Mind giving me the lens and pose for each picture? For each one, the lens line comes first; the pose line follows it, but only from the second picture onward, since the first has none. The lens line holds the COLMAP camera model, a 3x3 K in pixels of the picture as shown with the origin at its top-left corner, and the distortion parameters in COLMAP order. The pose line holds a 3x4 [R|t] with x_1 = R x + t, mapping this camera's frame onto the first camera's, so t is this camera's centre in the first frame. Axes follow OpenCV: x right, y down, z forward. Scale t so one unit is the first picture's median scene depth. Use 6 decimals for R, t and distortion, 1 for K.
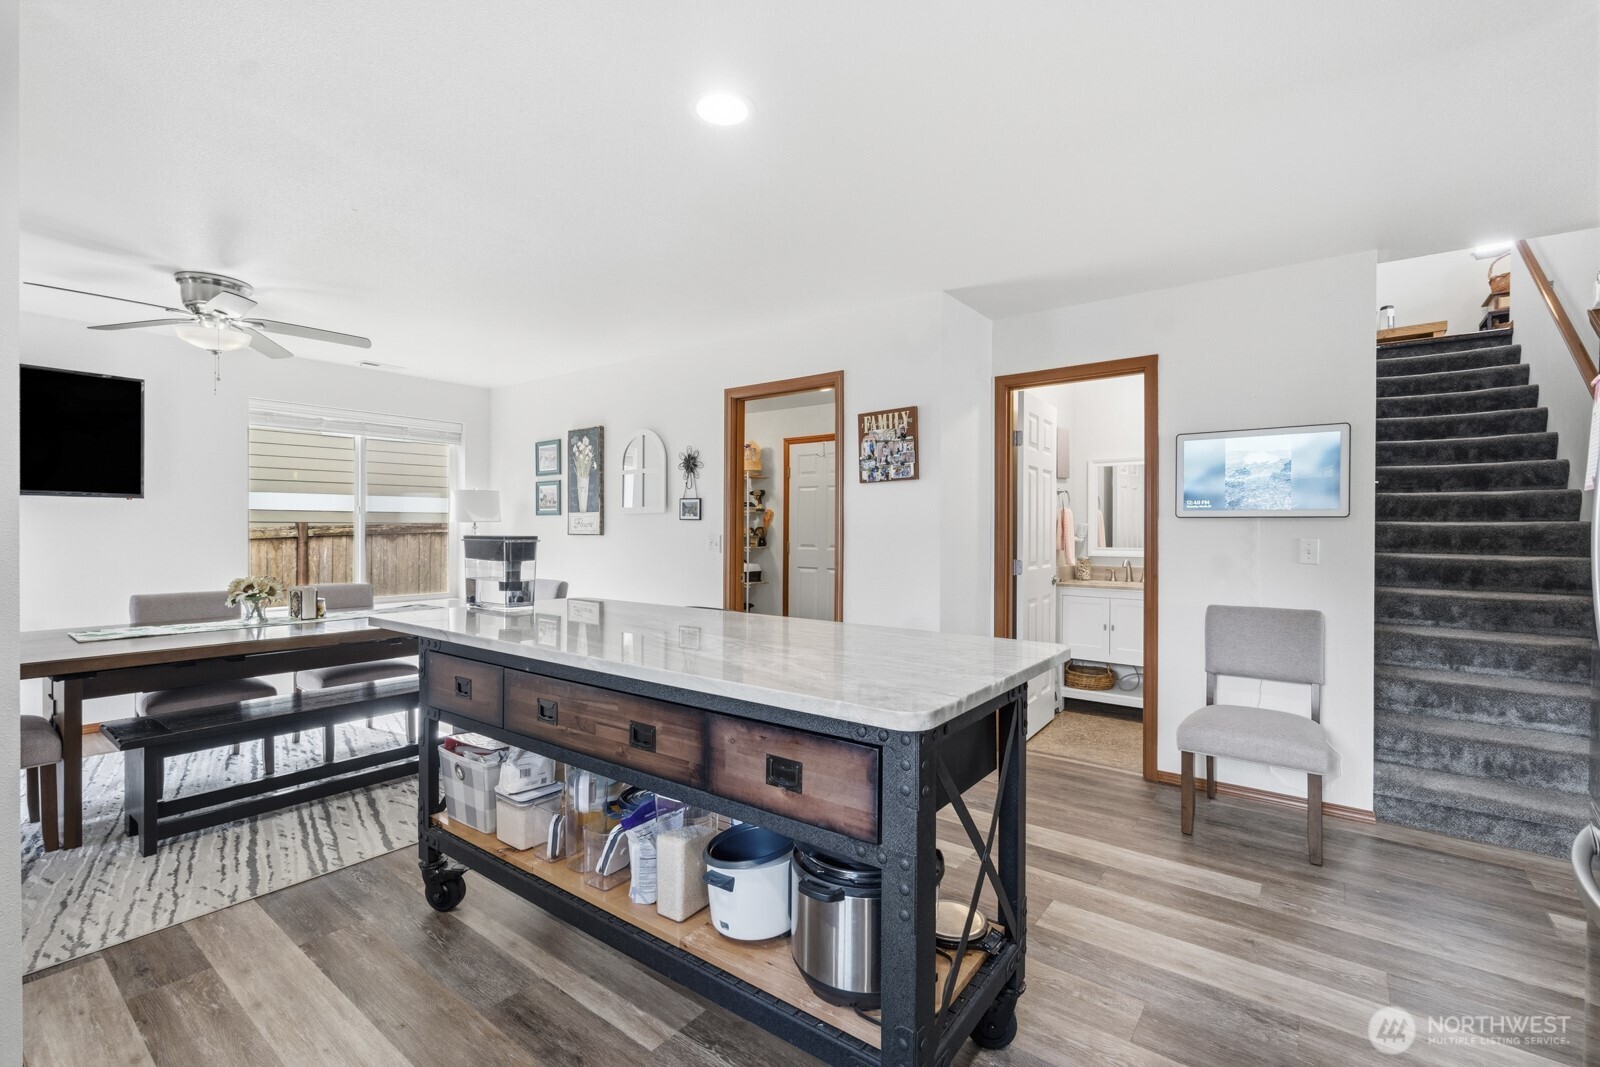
lens RADIAL K [[704.1, 0, 803.4], [0, 704.1, 530.2], [0, 0, 1]] dist [-0.001458, -0.000969]
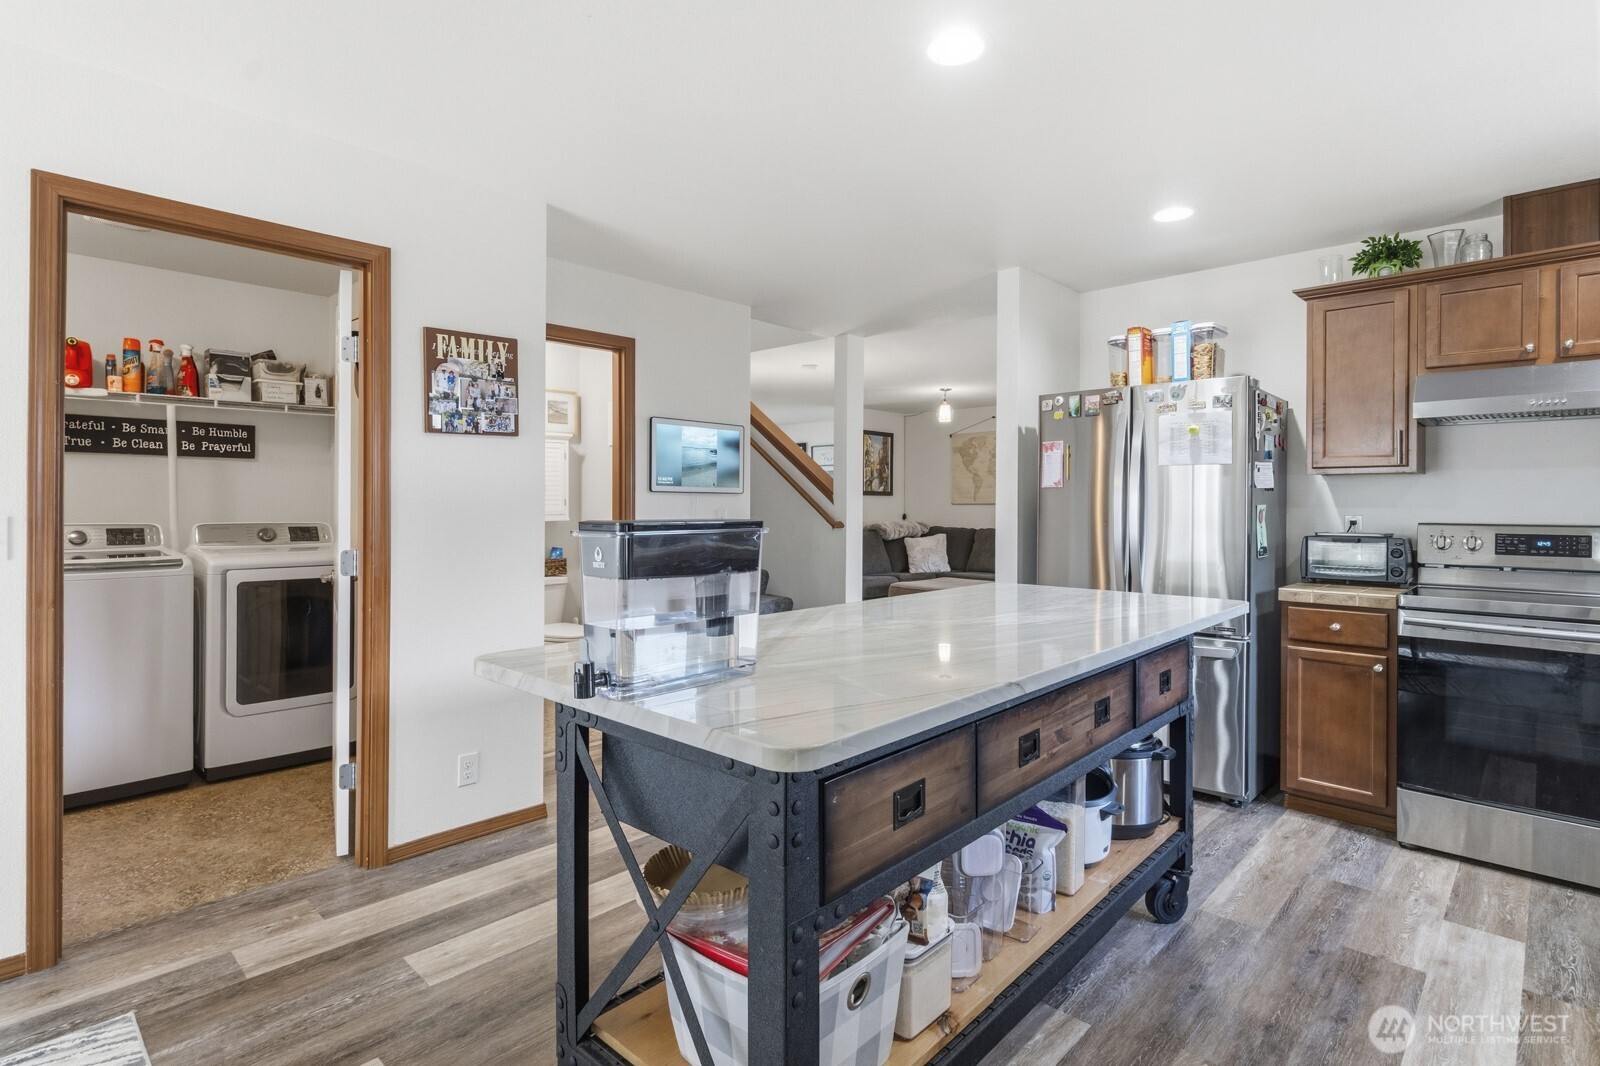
lens RADIAL K [[782.0, 0, 797.9], [0, 782.0, 503.1], [0, 0, 1]] dist [-0.001692, 0.000486]
pose [[0.109576, -0.003334, 0.993973, -0.616139], [-0.001271, 0.999993, 0.003494, -0.003613], [-0.993978, -0.001647, 0.109571, 0.582926]]
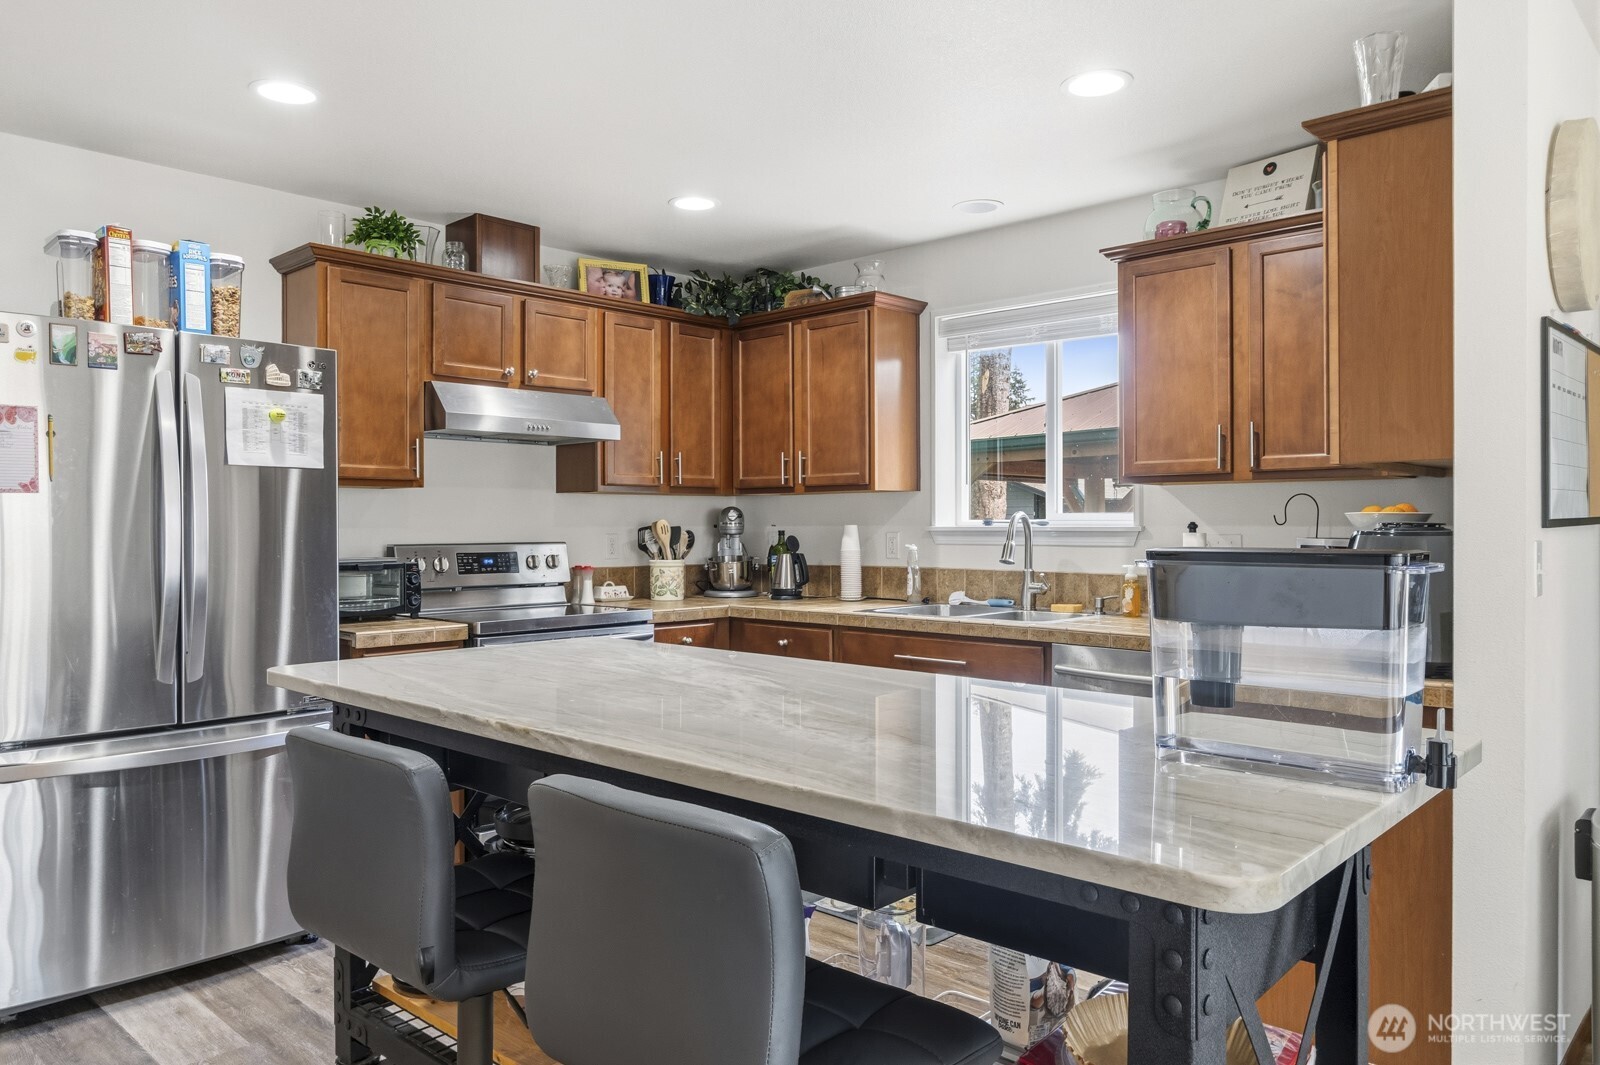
lens RADIAL K [[1097.0, 0, 806.7], [0, 1097.0, 534.9], [0, 0, 1]] dist [-0.036031, -0.005898]
pose [[-0.995557, -0.002109, 0.094135, -0.169346], [-0.000785, 0.999900, 0.014097, -0.004317], [-0.094156, 0.013960, -0.995460, 1.032409]]
